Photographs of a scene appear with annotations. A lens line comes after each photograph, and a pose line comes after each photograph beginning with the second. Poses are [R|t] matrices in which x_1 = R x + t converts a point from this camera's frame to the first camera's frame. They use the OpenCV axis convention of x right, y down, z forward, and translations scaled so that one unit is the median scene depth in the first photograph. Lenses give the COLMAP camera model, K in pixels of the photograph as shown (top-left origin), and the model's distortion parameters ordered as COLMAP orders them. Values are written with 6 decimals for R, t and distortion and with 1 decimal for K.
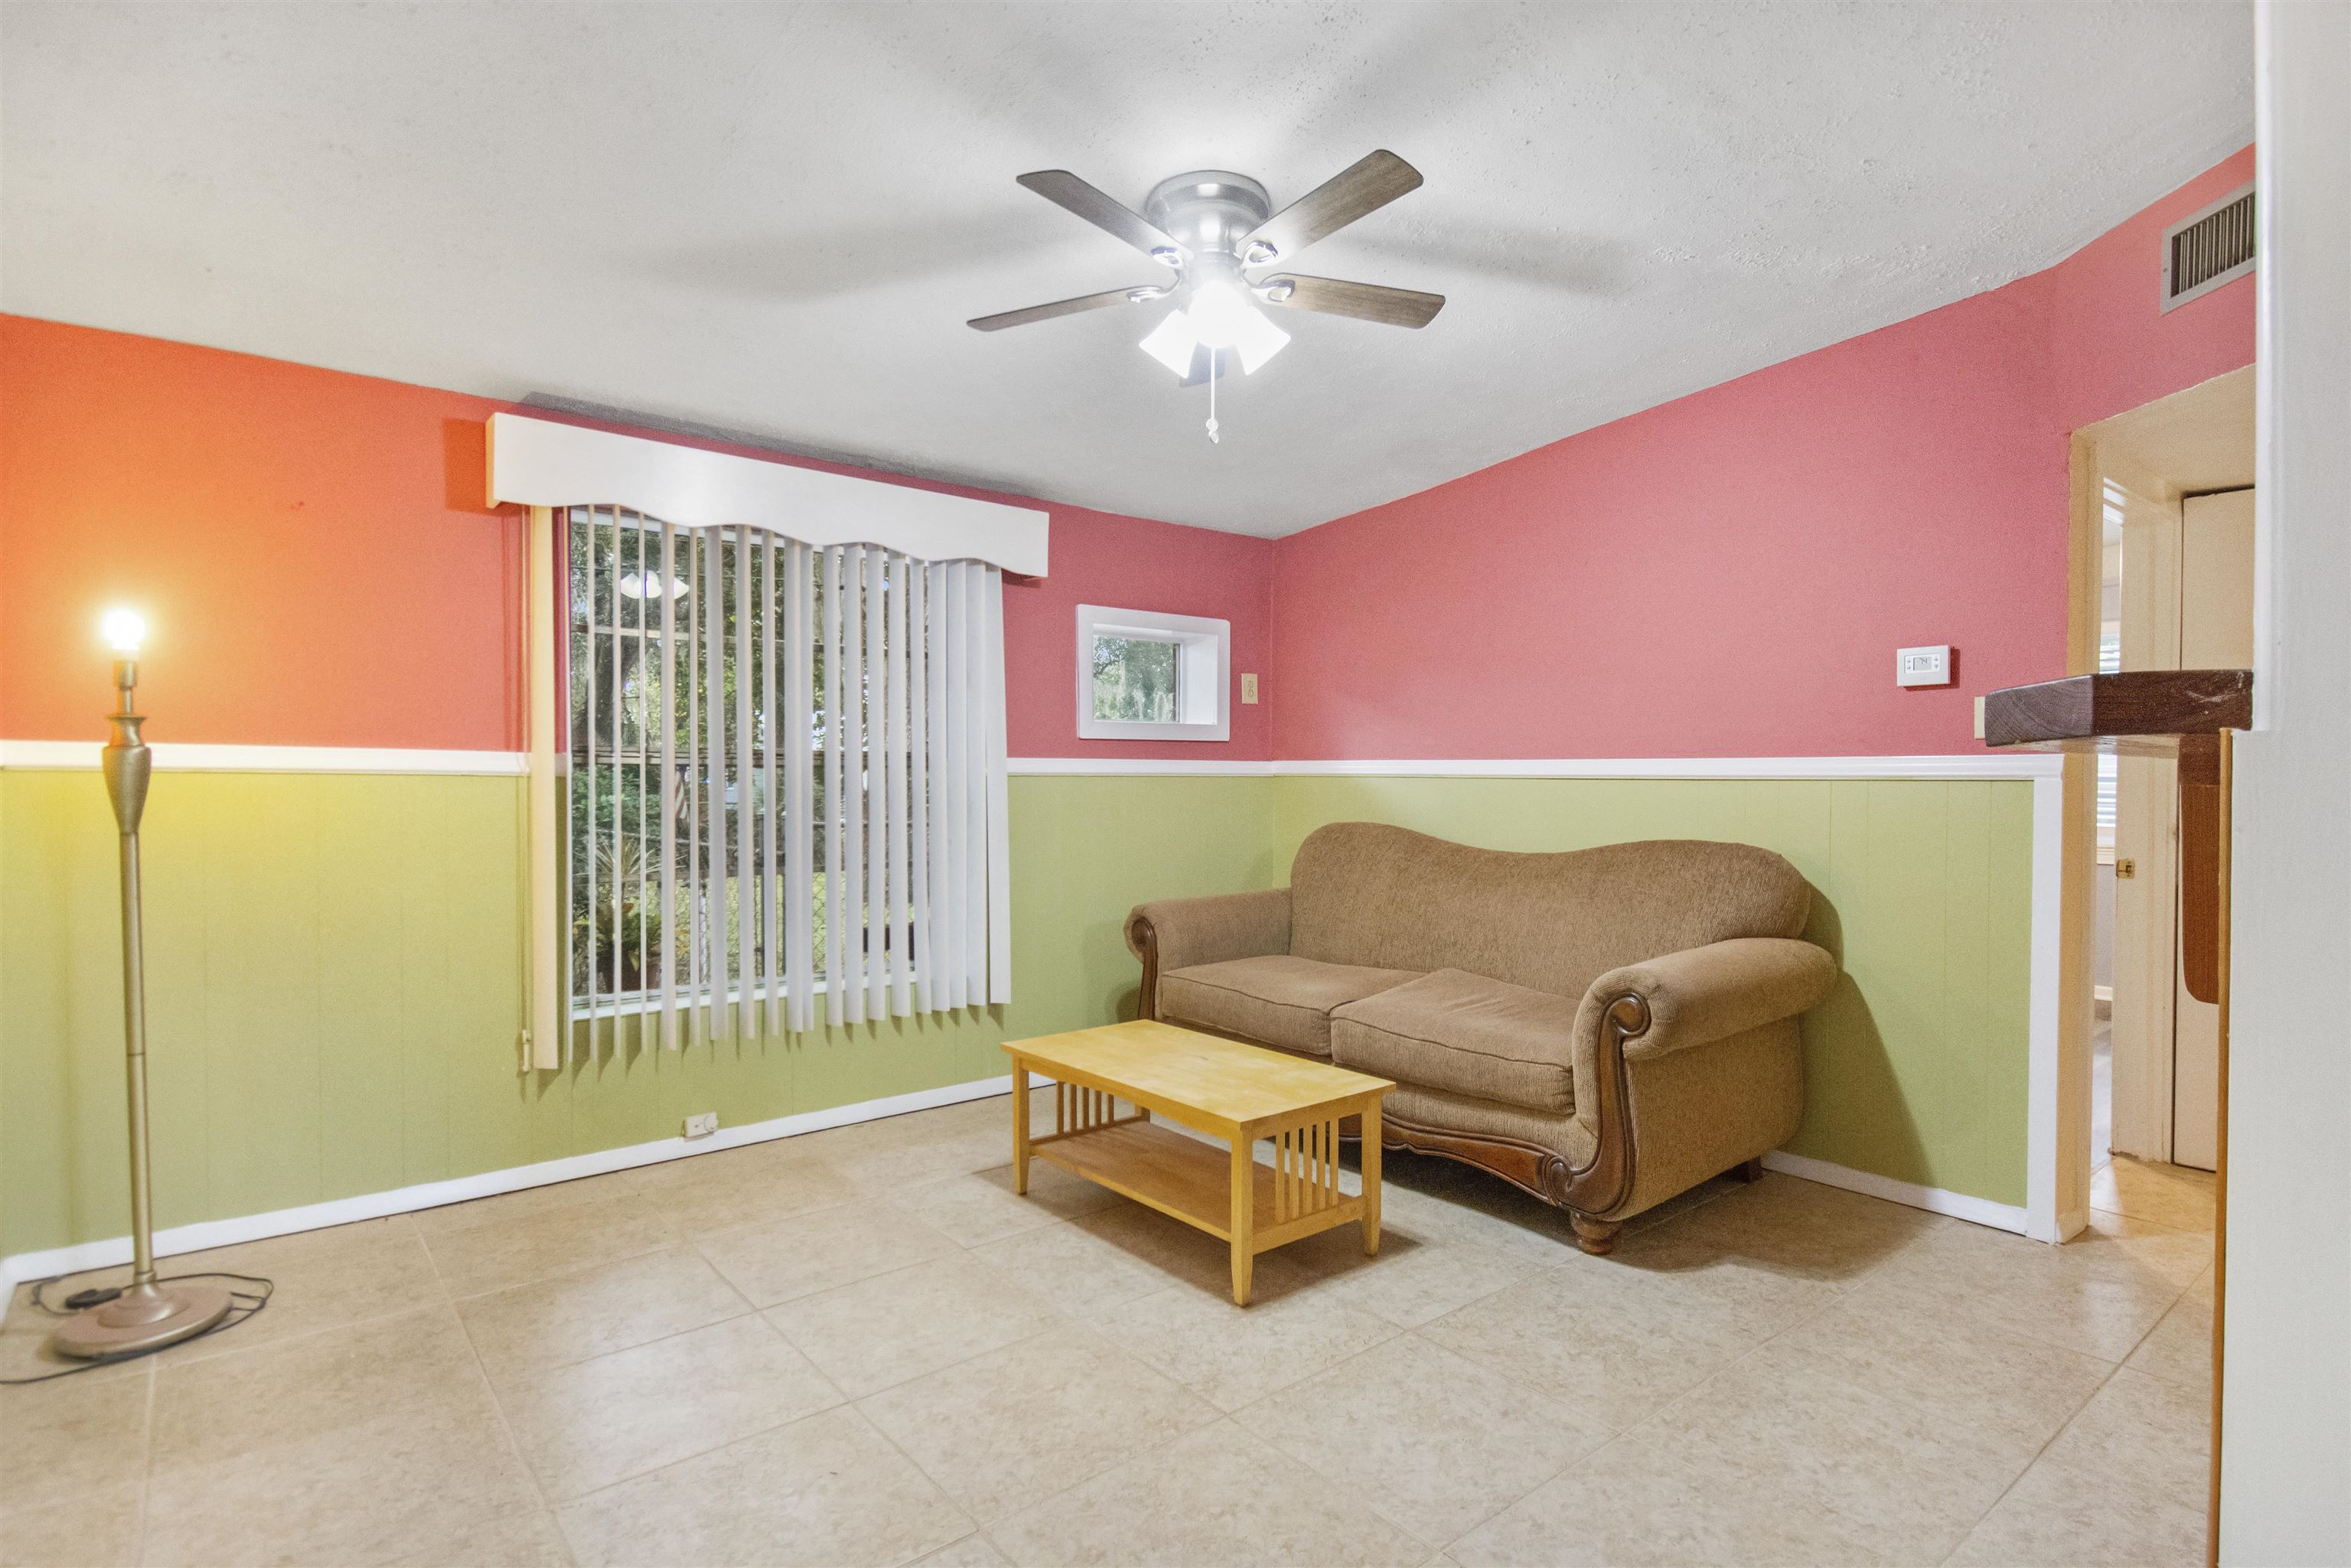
lens RADIAL K [[1204.0, 0, 1176.0], [0, 1204.0, 803.5], [0, 0, 1]] dist [0.016714, -0.017085]
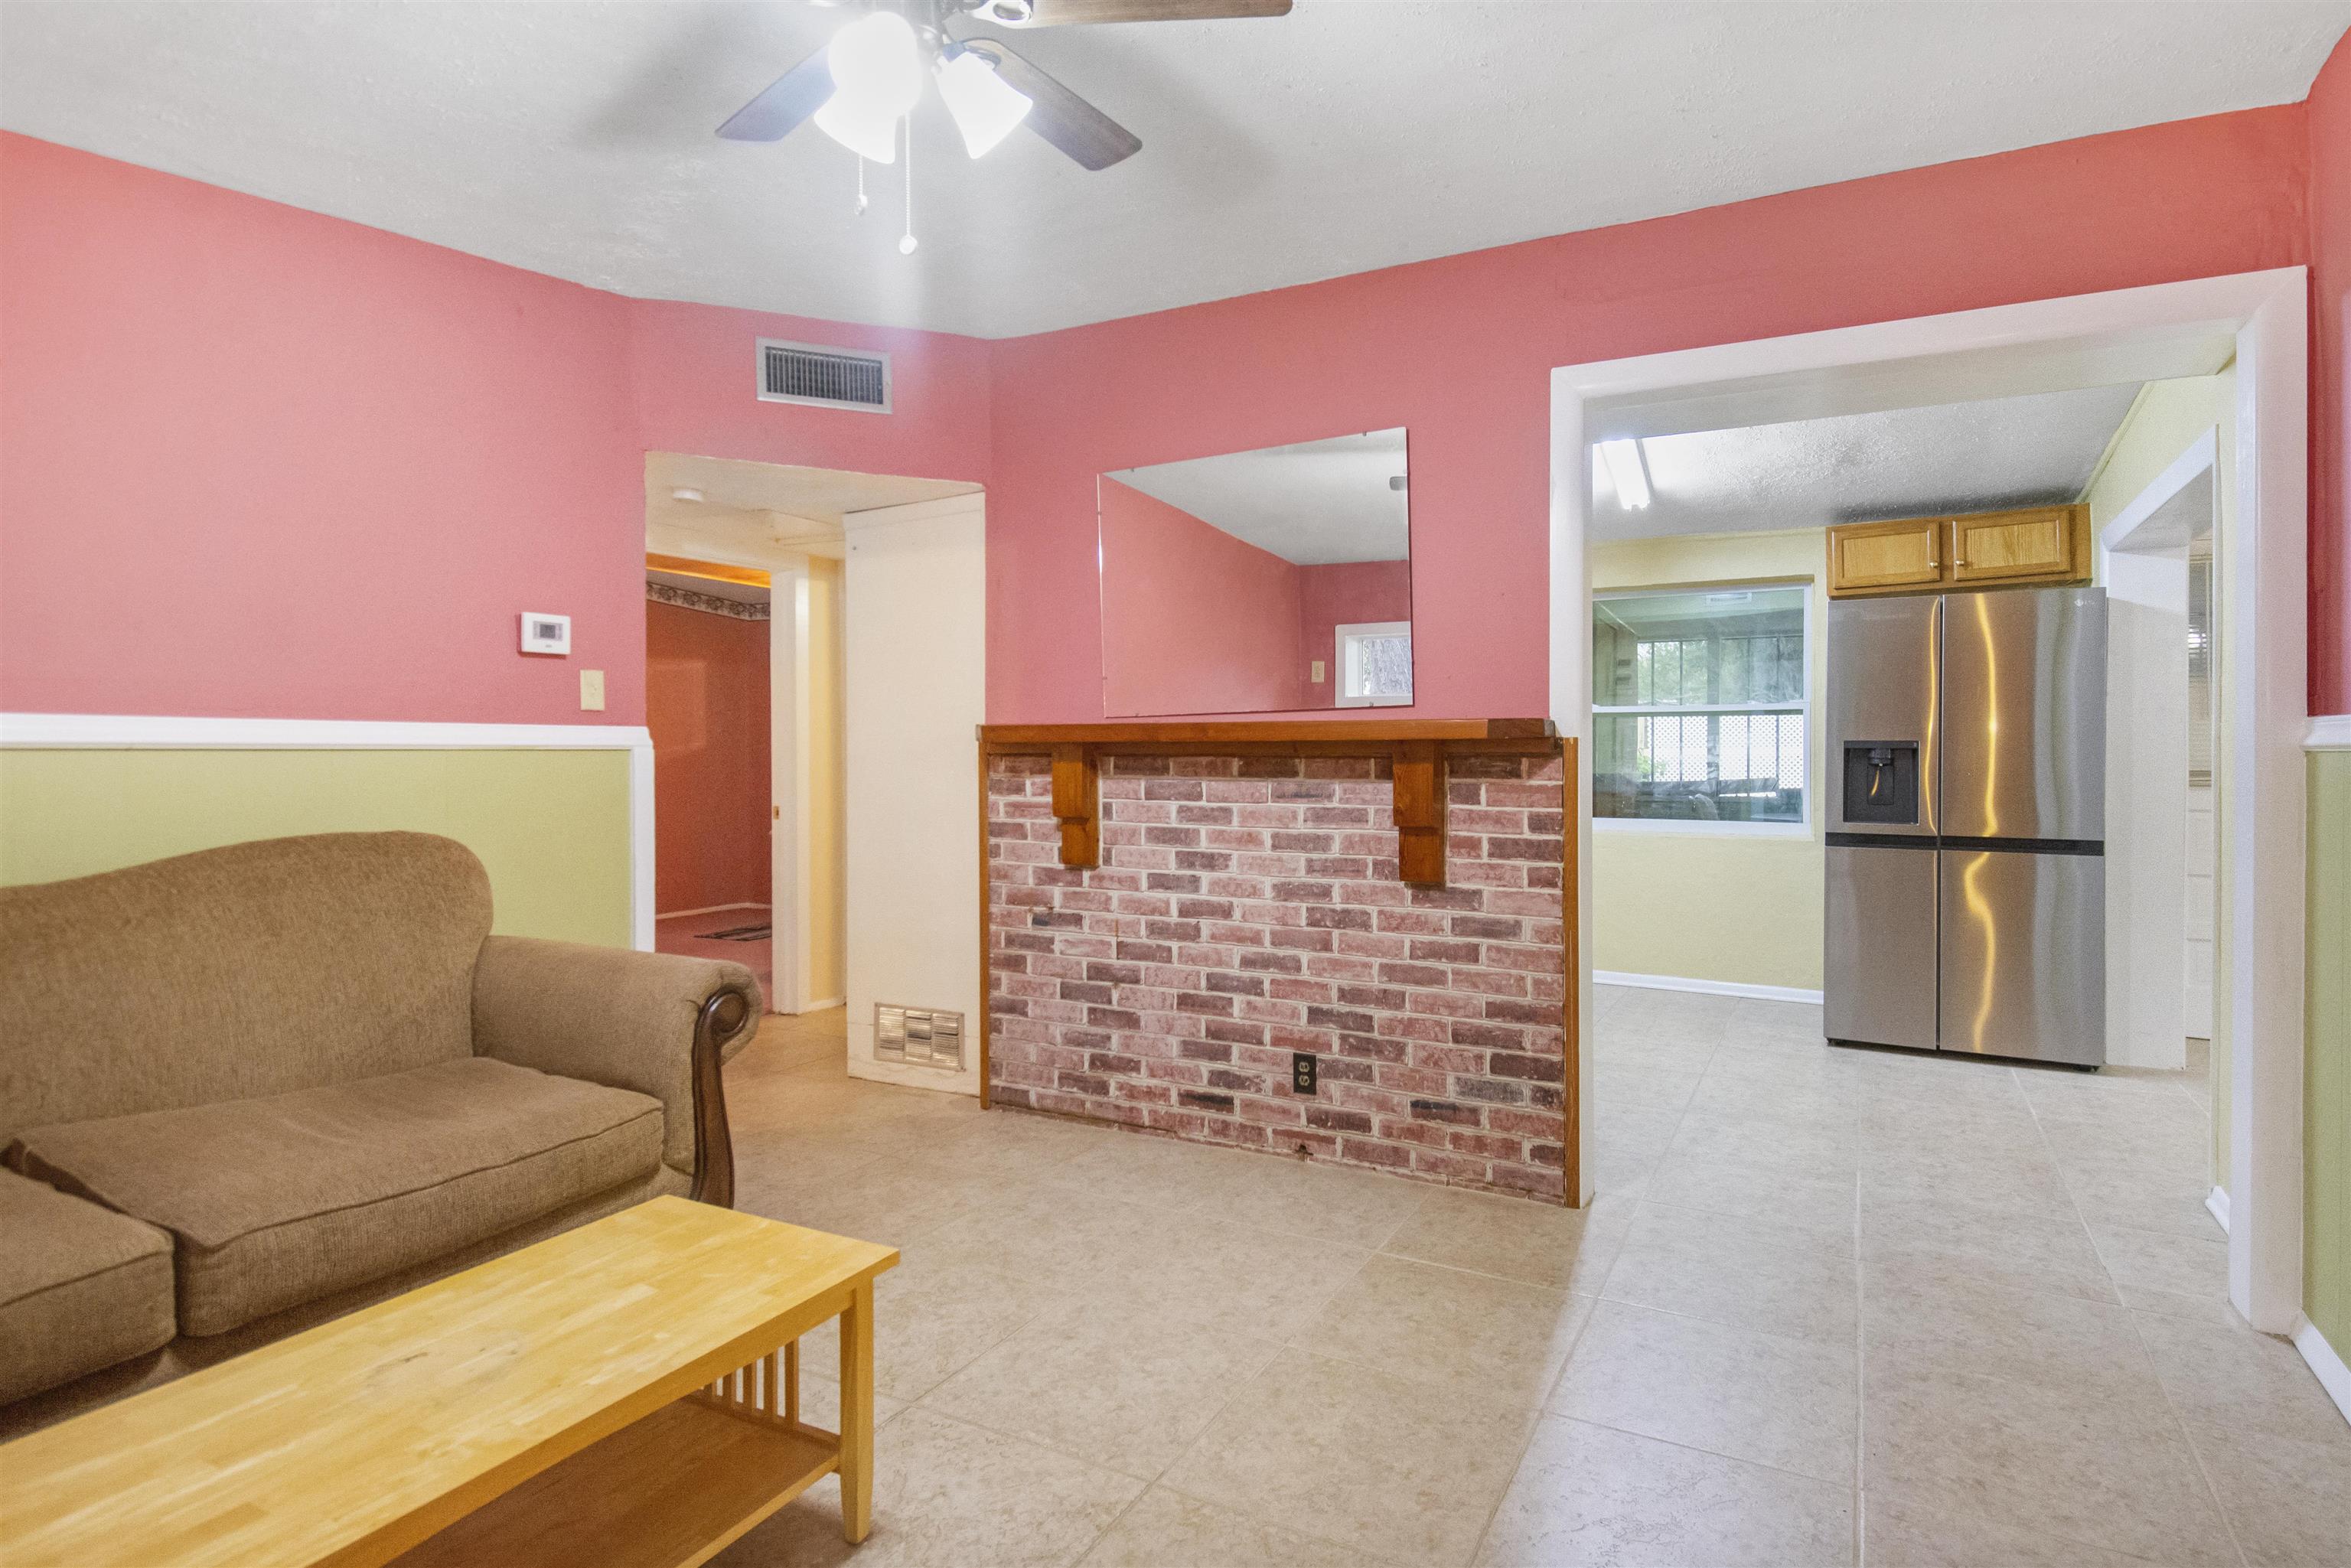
lens RADIAL K [[1204.0, 0, 1225.7], [0, 1204.0, 764.4], [0, 0, 1]] dist [0.016714, -0.017085]
pose [[-0.385023, -0.021989, 0.922645, -0.669123], [0.012237, 0.999507, 0.028928, -0.034402], [-0.922826, 0.022428, -0.384564, 1.101413]]
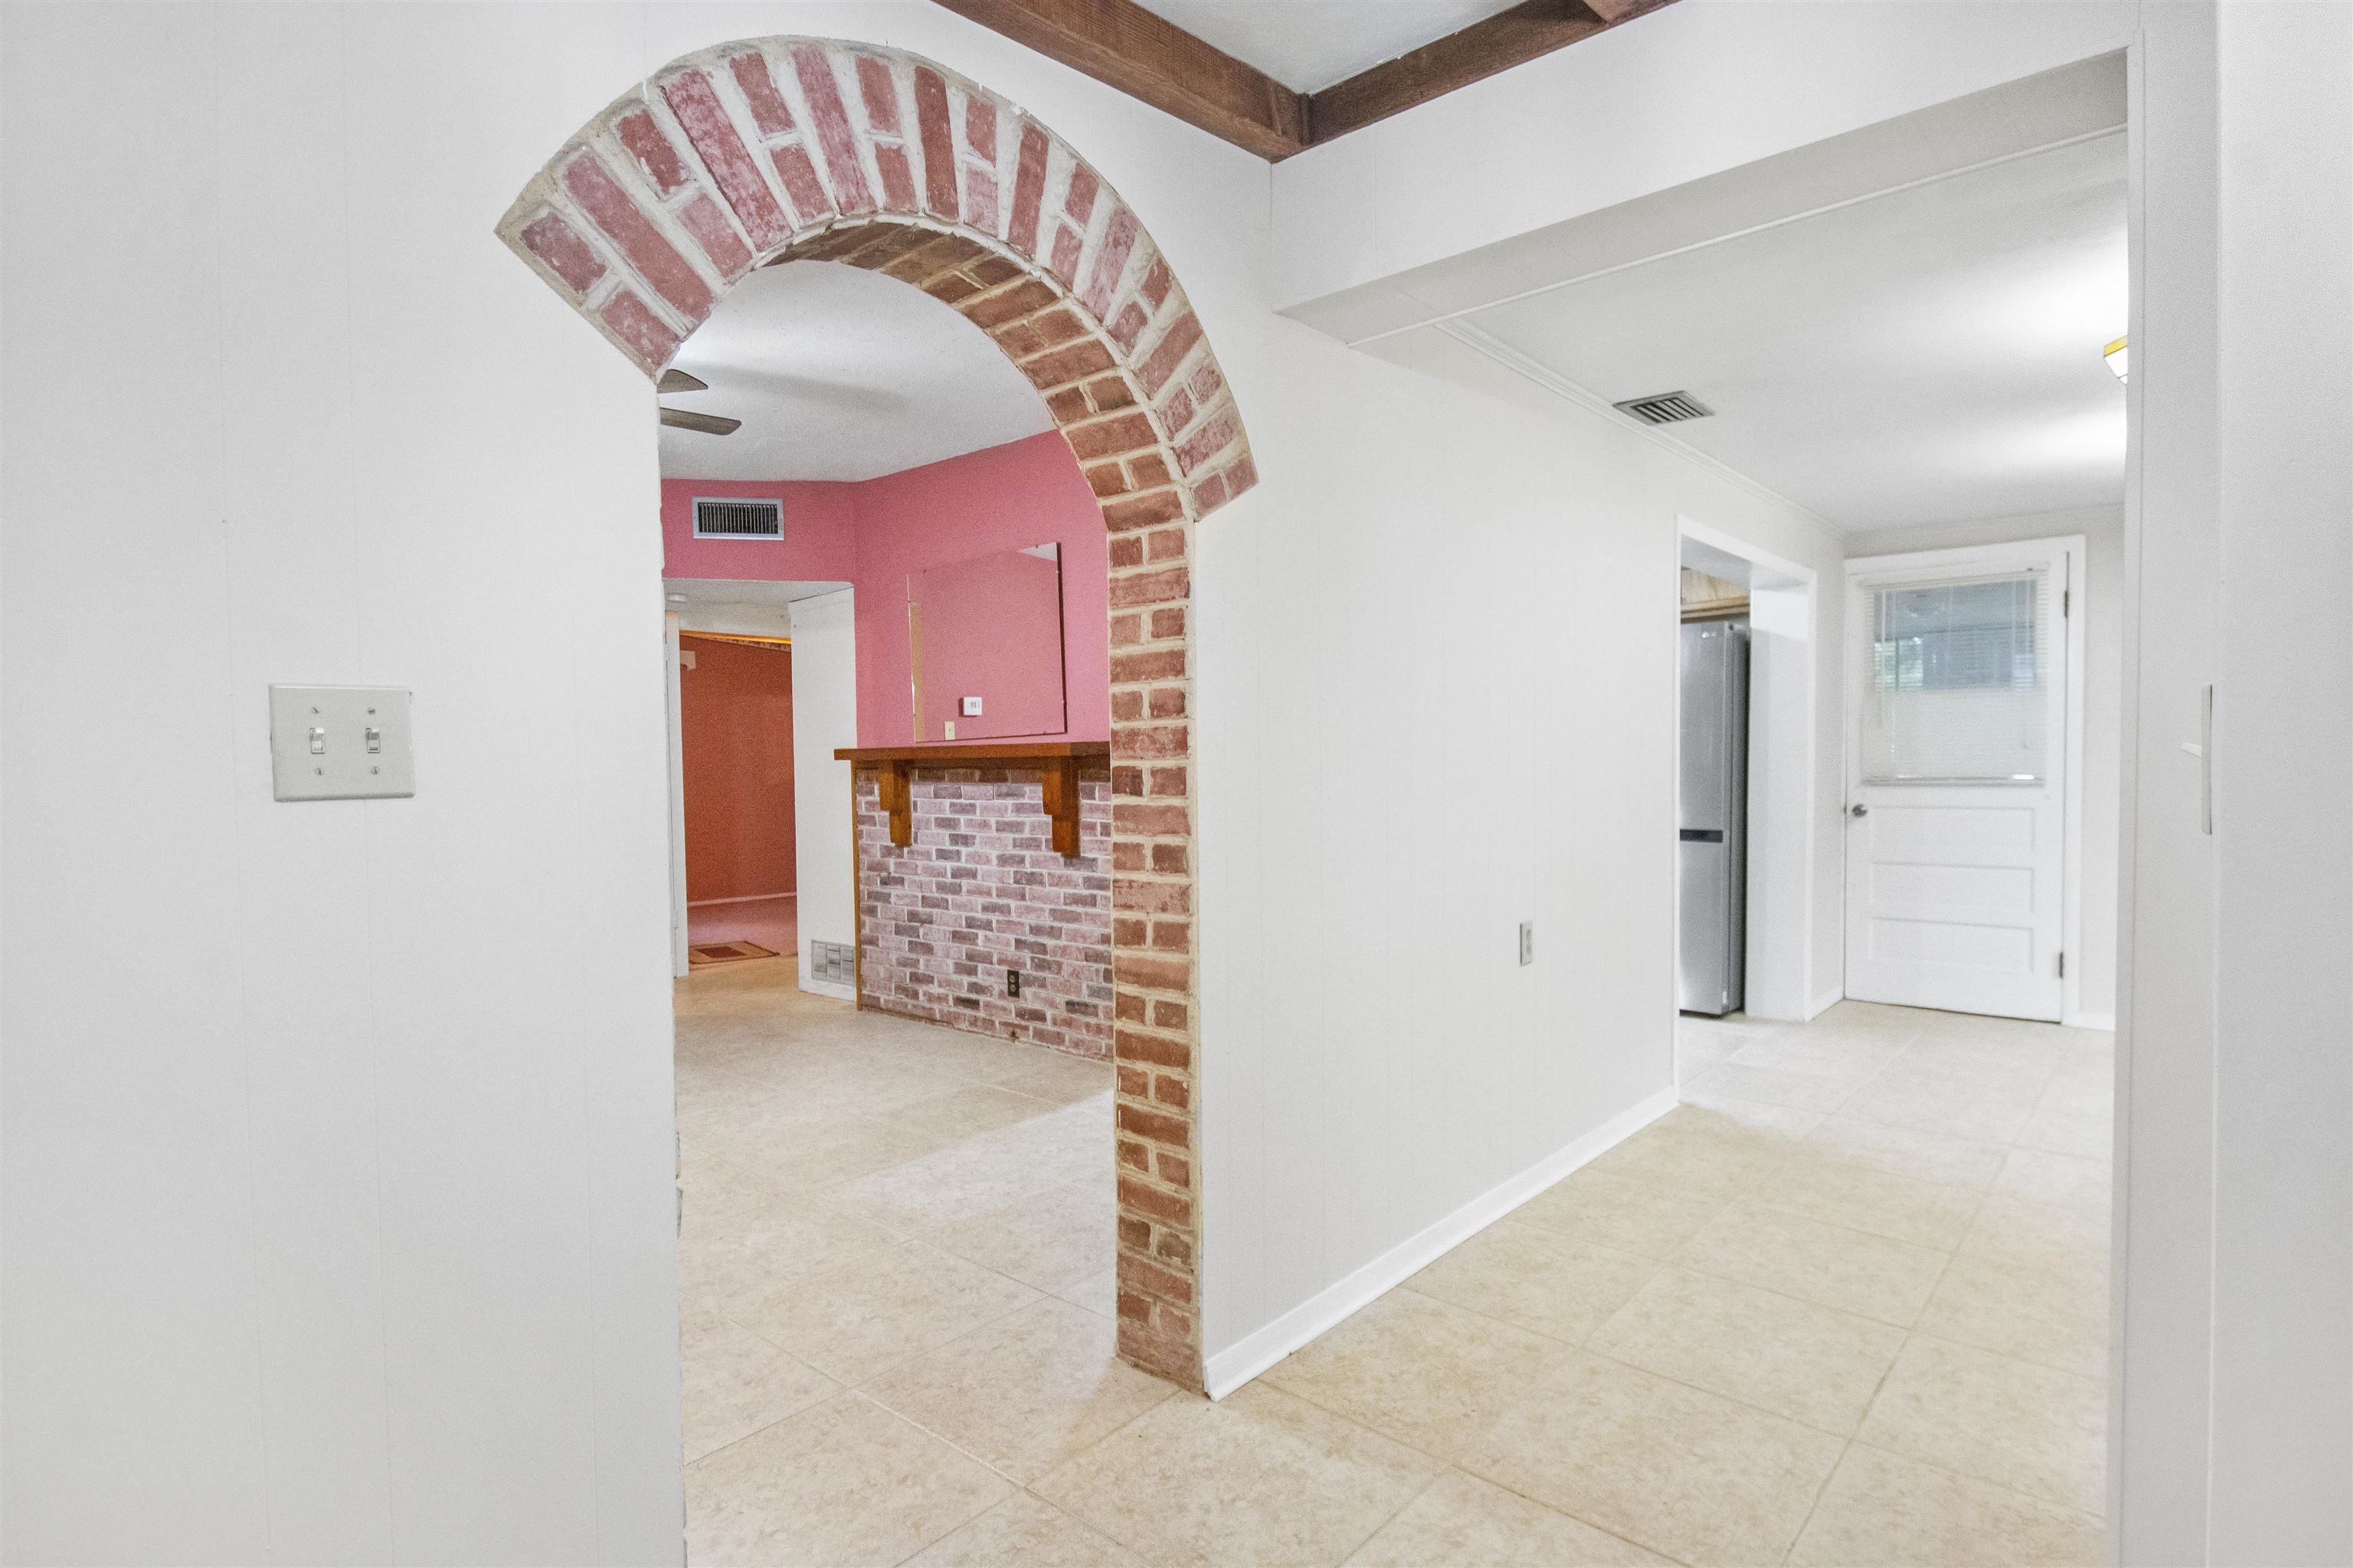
lens RADIAL K [[1205.1, 0, 1228.4], [0, 1205.1, 797.2], [0, 0, 1]] dist [0.016714, -0.017085]
pose [[-0.173693, -0.043065, 0.983858, -1.466398], [0.029980, 0.998349, 0.048992, -0.041751], [-0.984343, 0.038006, -0.172116, 0.494638]]
